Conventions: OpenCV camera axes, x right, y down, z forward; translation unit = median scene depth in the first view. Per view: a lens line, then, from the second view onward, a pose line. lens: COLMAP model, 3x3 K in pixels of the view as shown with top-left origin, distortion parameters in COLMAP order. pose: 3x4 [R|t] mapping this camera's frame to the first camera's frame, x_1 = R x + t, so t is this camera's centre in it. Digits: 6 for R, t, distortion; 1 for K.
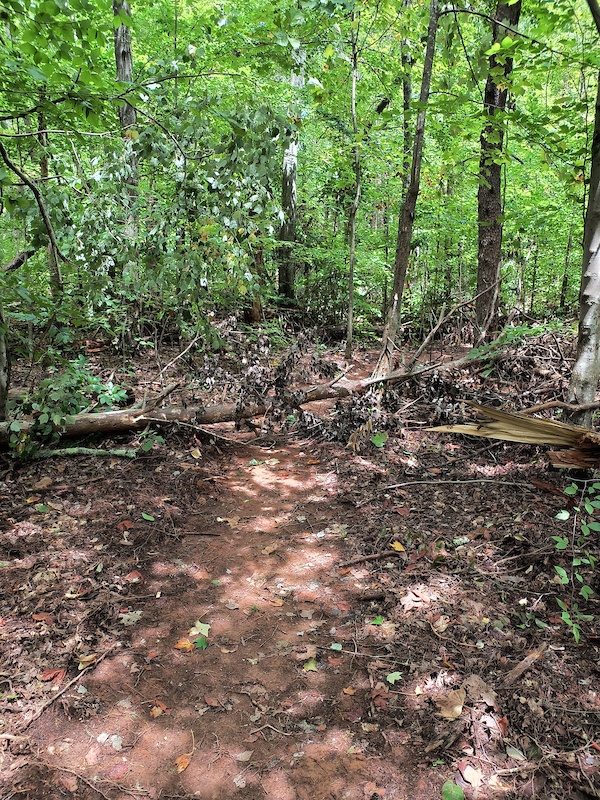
lens RADIAL K [[623.2, 0, 300.0], [0, 623.2, 400.0], [0, 0, 1]] dist [0.056804, -0.002162]
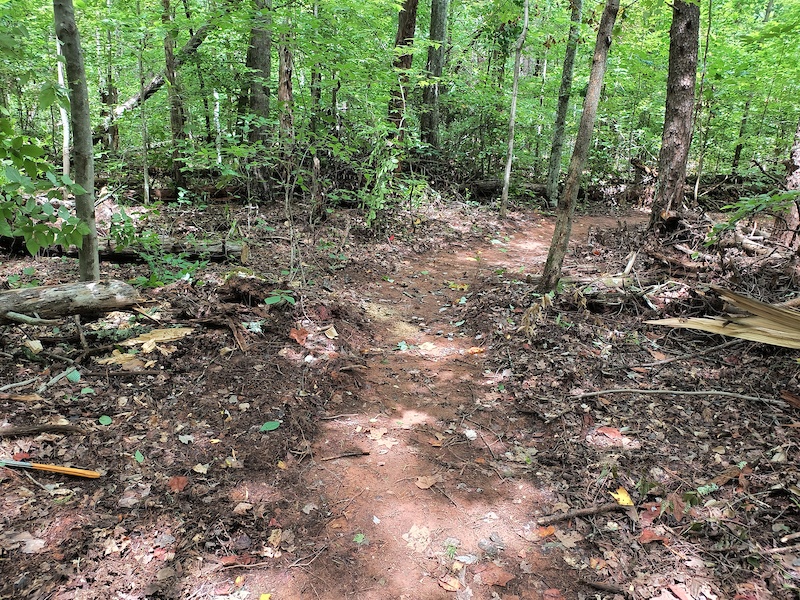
lens RADIAL K [[642.6, 0, 400.0], [0, 642.6, 300.0], [0, 0, 1]] dist [-0.000892, -0.001971]
pose [[0.997762, 0.046914, -0.047643, -0.050118], [-0.043748, 0.996896, 0.065460, -0.013731], [0.050566, -0.063229, 0.996717, 0.236729]]
